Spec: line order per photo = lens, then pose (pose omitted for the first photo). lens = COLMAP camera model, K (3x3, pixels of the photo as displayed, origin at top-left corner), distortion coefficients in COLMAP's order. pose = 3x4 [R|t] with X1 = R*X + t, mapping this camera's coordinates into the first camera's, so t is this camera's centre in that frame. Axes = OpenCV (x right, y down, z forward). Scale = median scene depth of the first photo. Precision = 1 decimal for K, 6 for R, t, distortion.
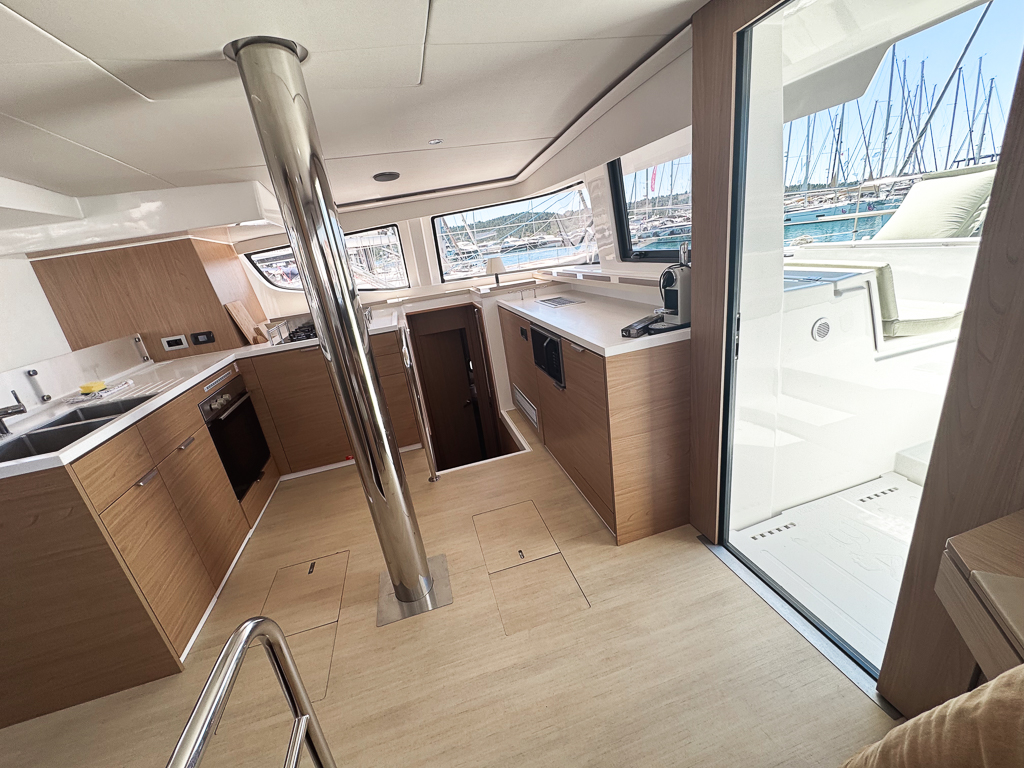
lens RADIAL K [[410.8, 0, 512.0], [0, 410.8, 384.0], [0, 0, 1]] dist [-0.002581, -0.000059]
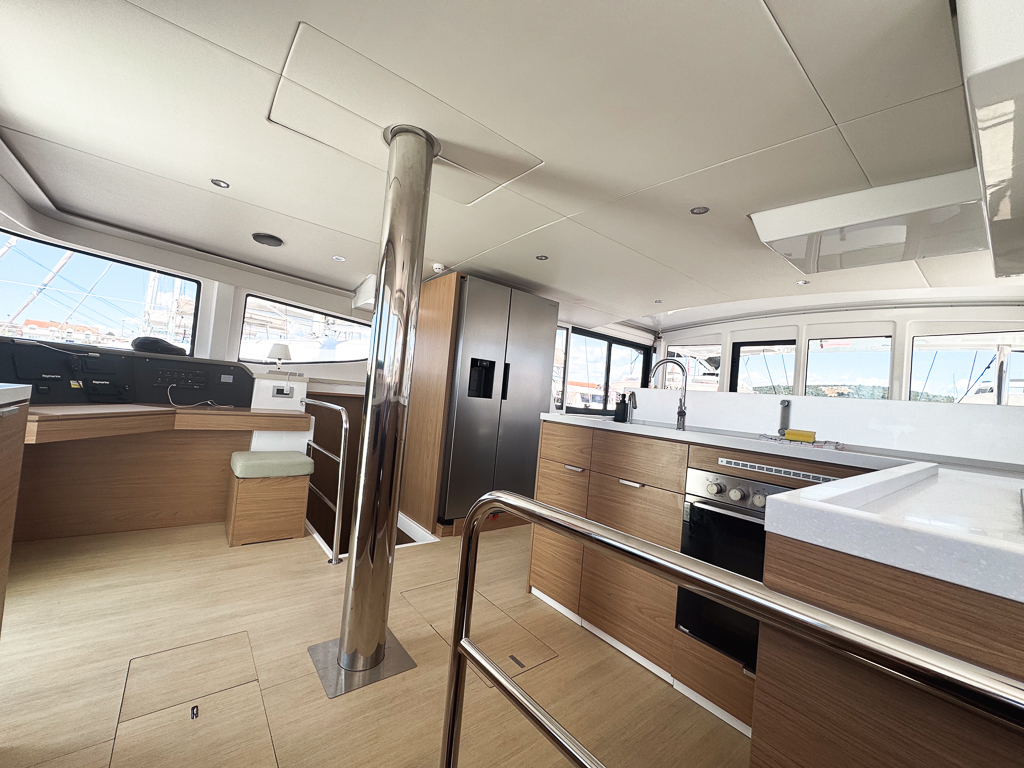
lens RADIAL K [[410.8, 0, 512.0], [0, 410.8, 384.0], [0, 0, 1]] dist [-0.002581, -0.000059]
pose [[-0.914194, 0.043916, -0.402890, -0.101872], [-0.099340, 0.939503, 0.327819, -0.169949], [0.392913, 0.339714, -0.854525, 0.818438]]
